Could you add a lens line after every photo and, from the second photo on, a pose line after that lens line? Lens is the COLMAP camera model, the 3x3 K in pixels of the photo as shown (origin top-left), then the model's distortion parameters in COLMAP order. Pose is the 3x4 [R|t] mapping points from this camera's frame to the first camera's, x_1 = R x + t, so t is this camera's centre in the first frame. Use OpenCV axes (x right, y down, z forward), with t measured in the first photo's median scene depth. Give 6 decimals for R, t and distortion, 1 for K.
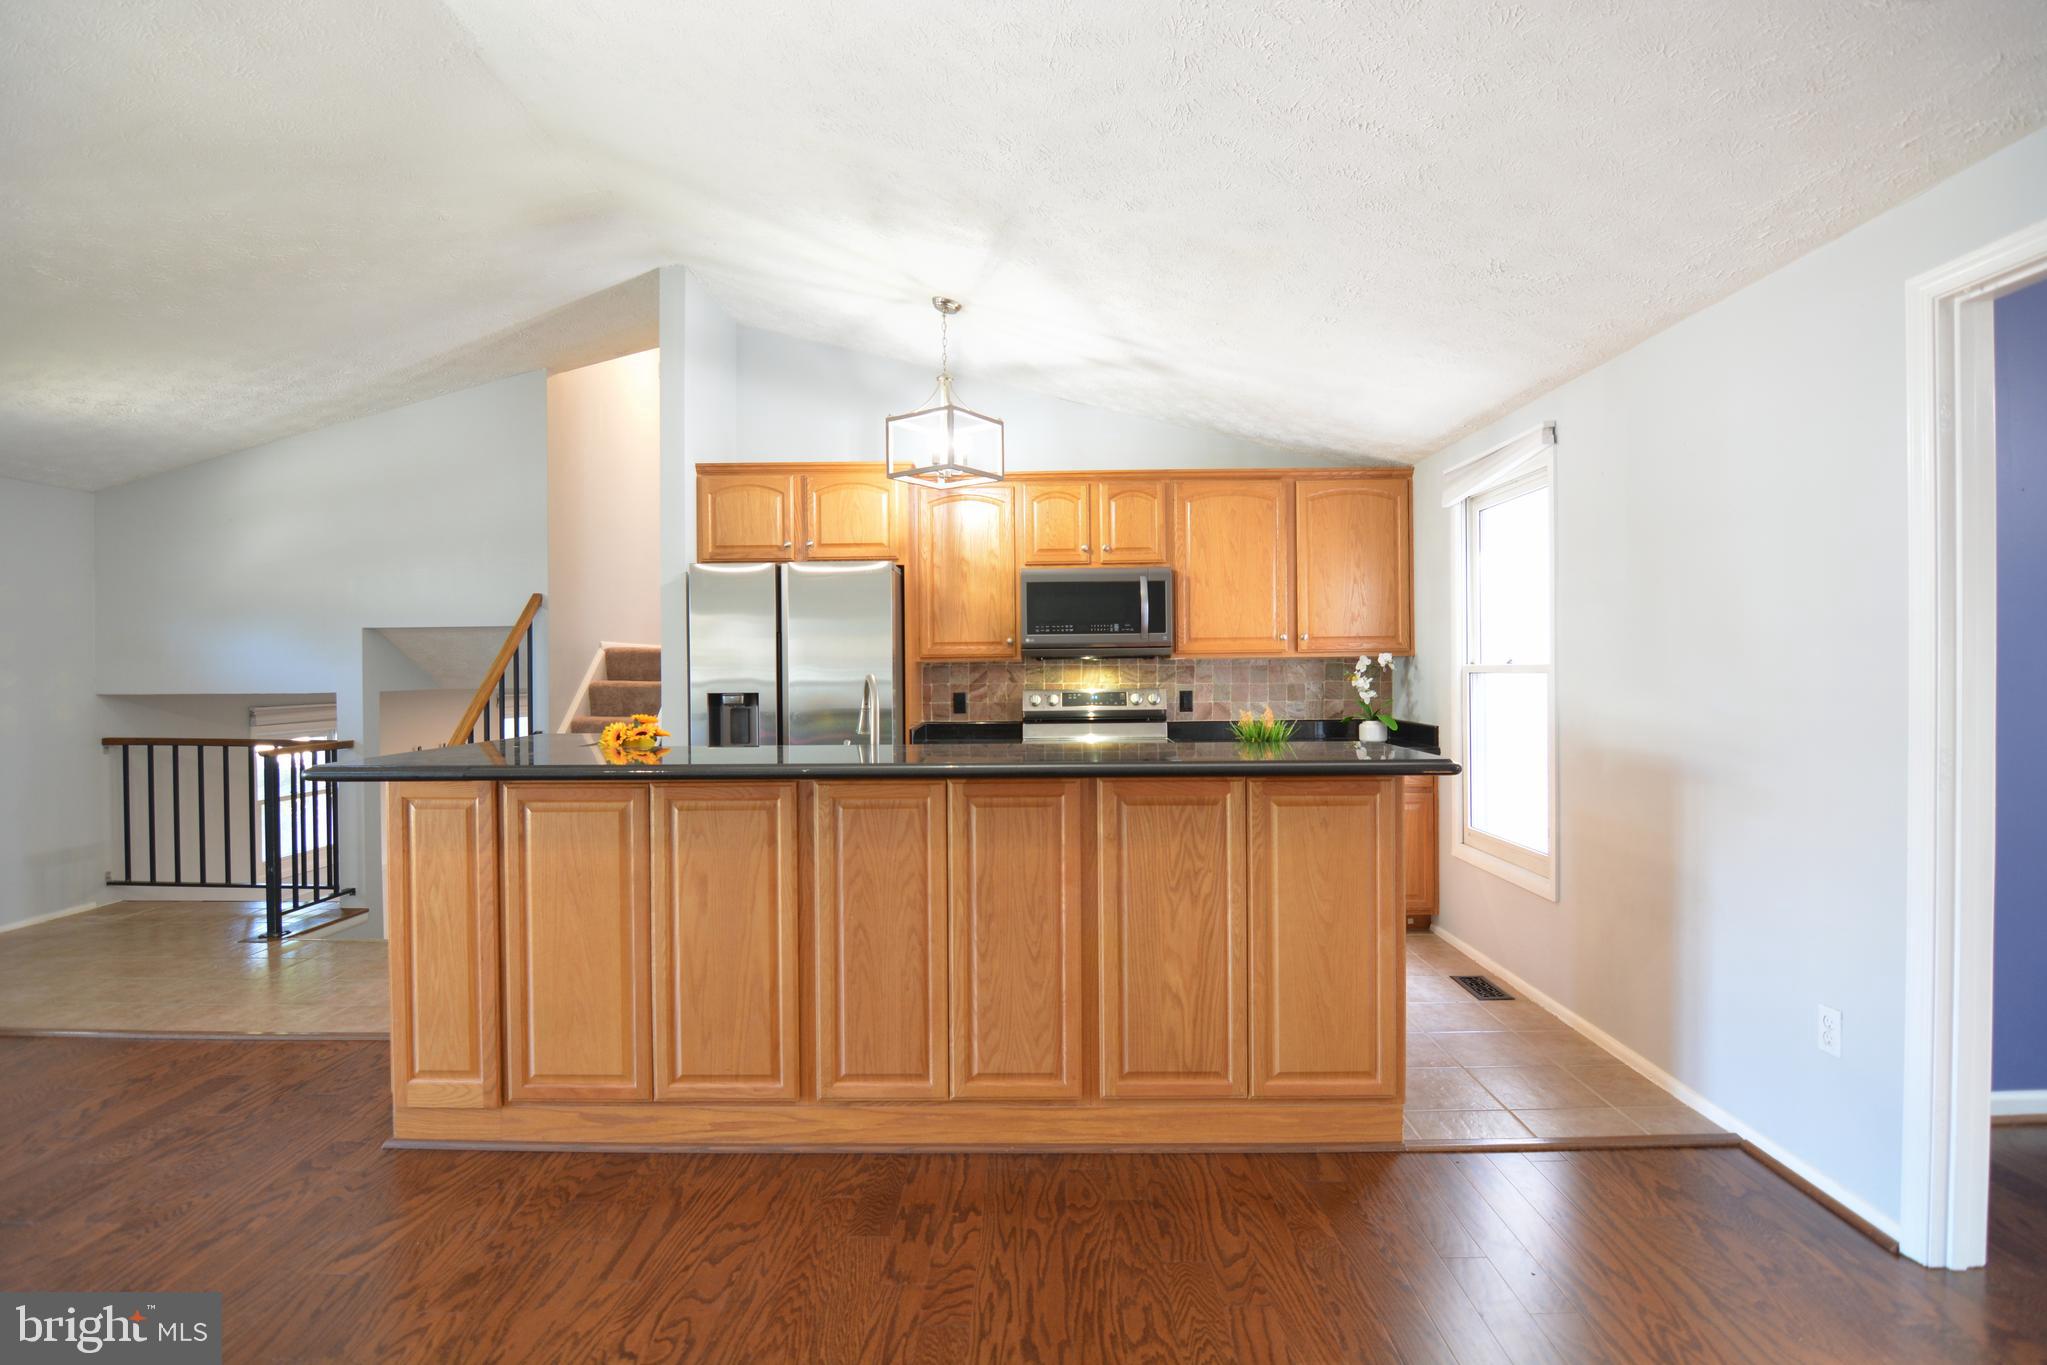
lens RADIAL K [[999.0, 0, 1025.9], [0, 999.0, 676.0], [0, 0, 1]] dist [-0.004148, -0.012418]
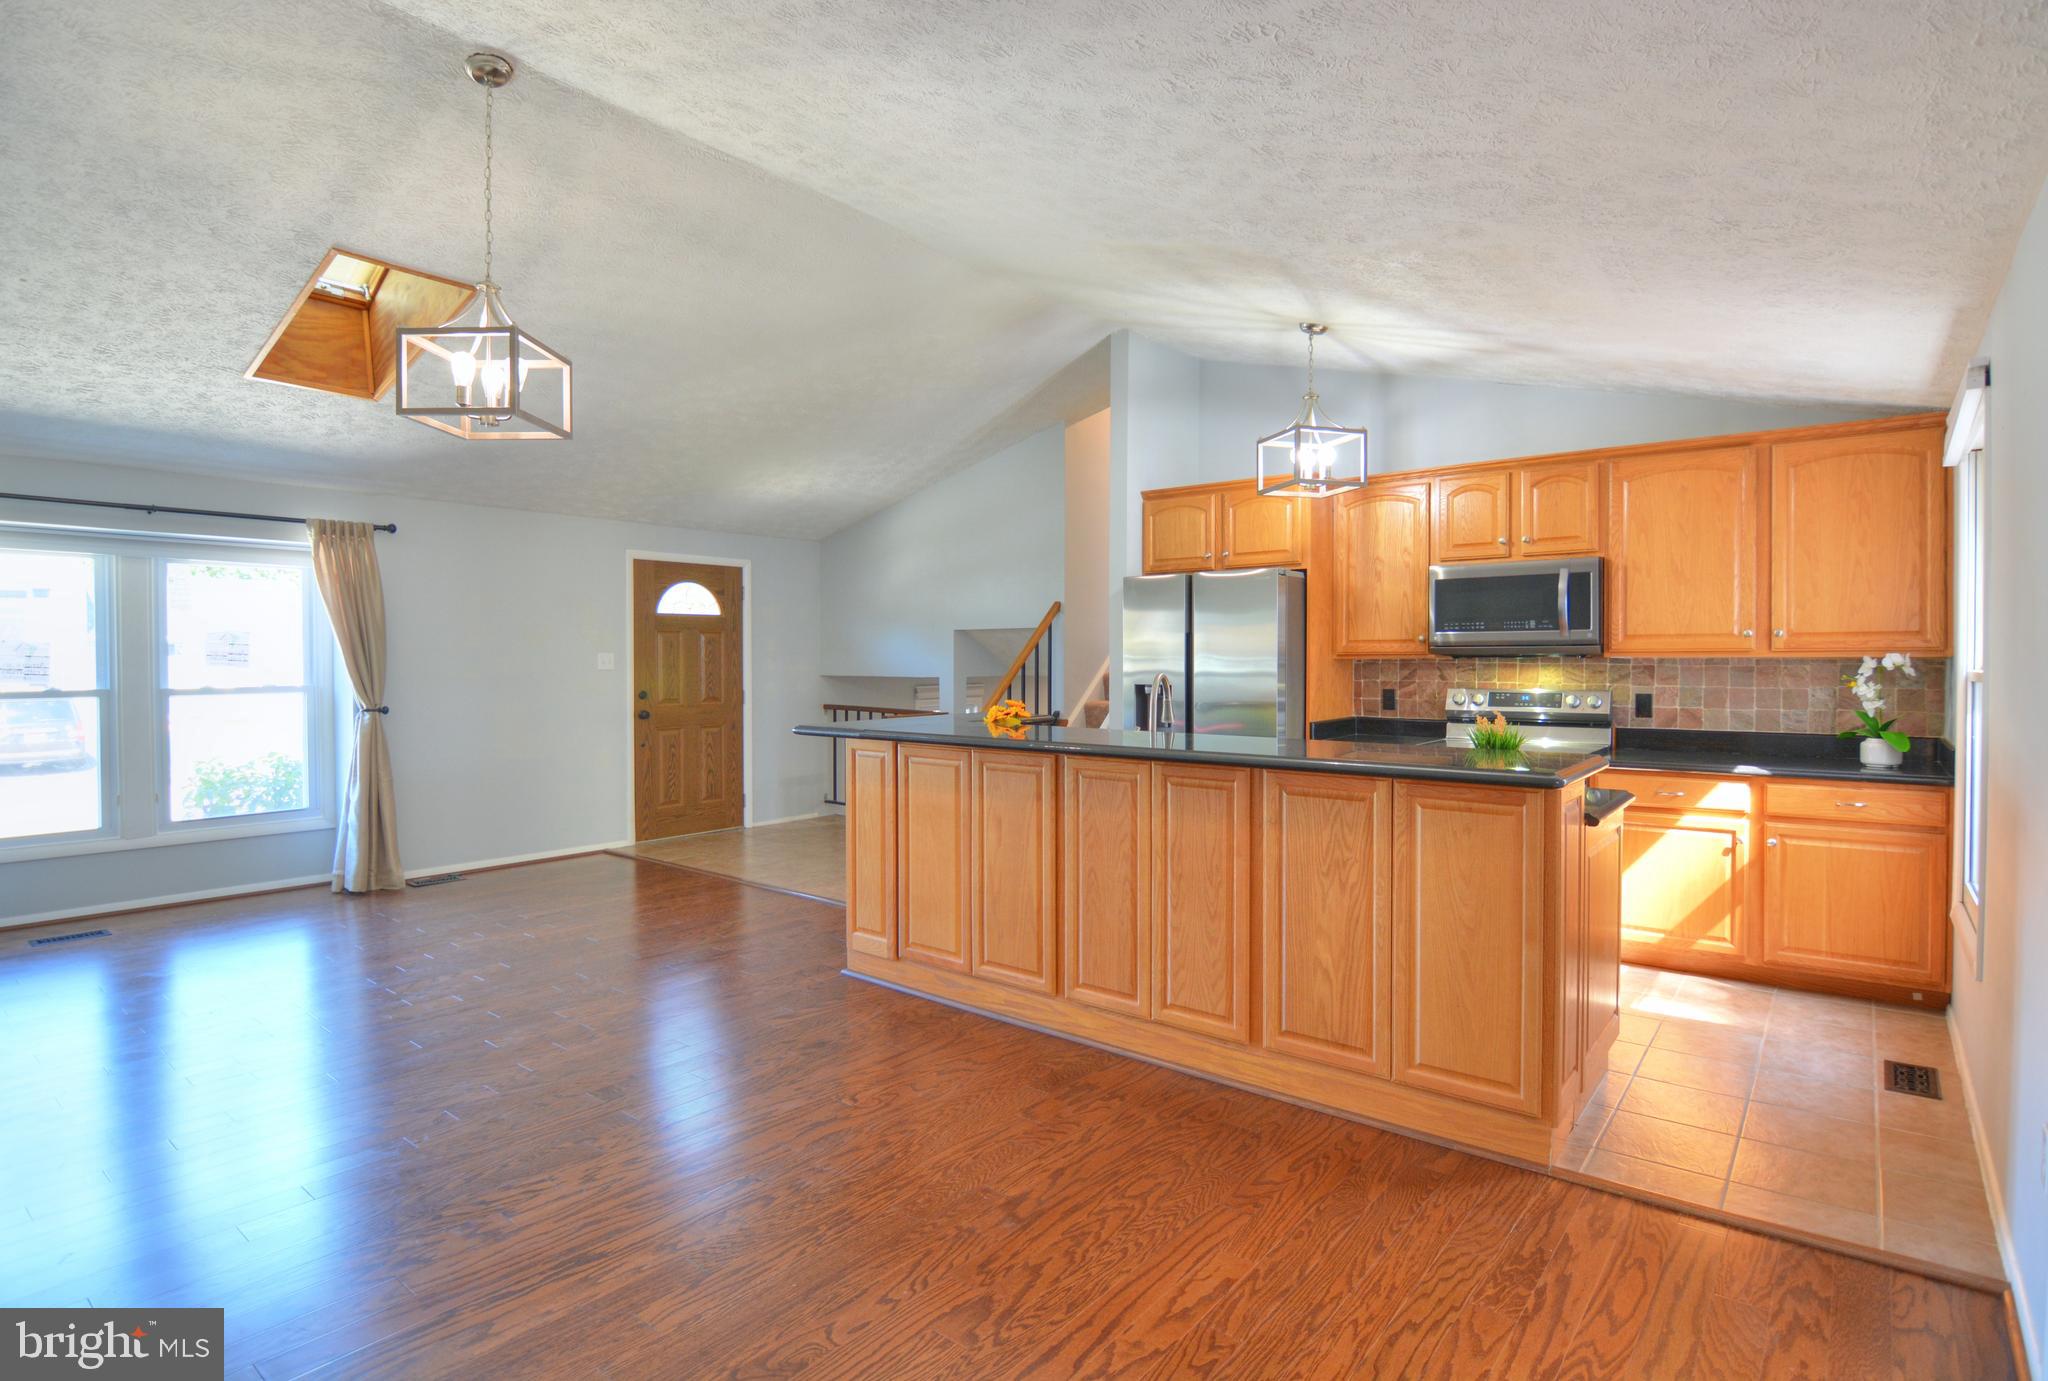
lens RADIAL K [[1035.0, 0, 1042.6], [0, 1035.0, 674.5], [0, 0, 1]] dist [-0.002080, -0.015171]
pose [[0.792369, 0.017704, -0.609785, 0.319539], [-0.010532, 0.999827, 0.015342, -0.011446], [0.609951, -0.005734, 0.792419, -0.050631]]
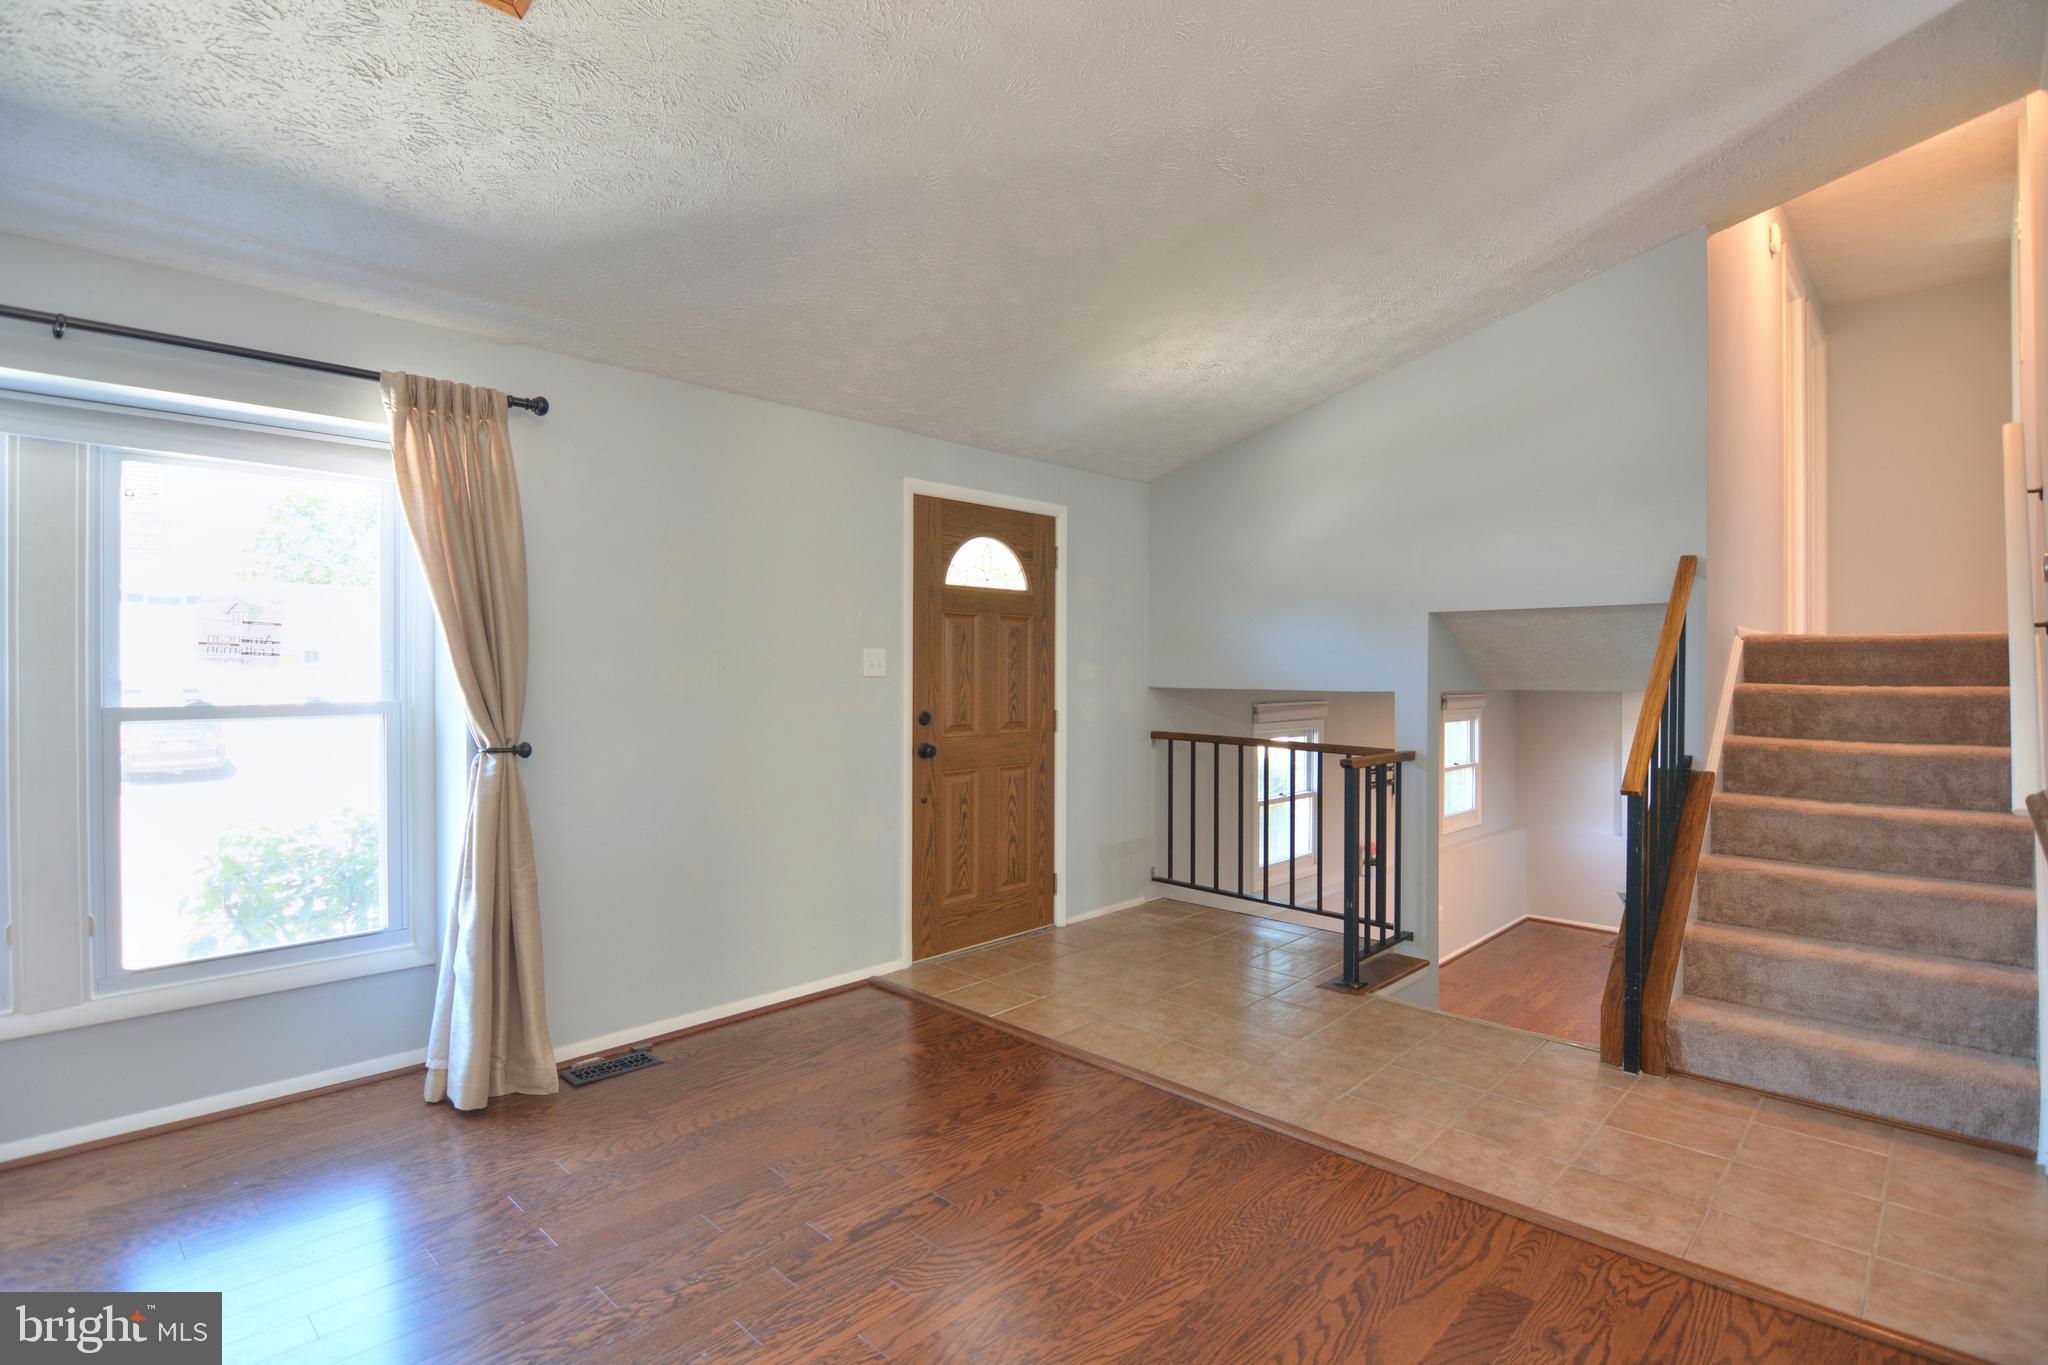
lens RADIAL K [[992.9, 0, 1015.3], [0, 992.9, 676.3], [0, 0, 1]] dist [-0.004034, -0.012136]
pose [[0.725652, 0.015291, -0.687892, -0.389250], [-0.014690, 0.999869, 0.006730, 0.003203], [0.687905, 0.005221, 0.725782, 0.201676]]
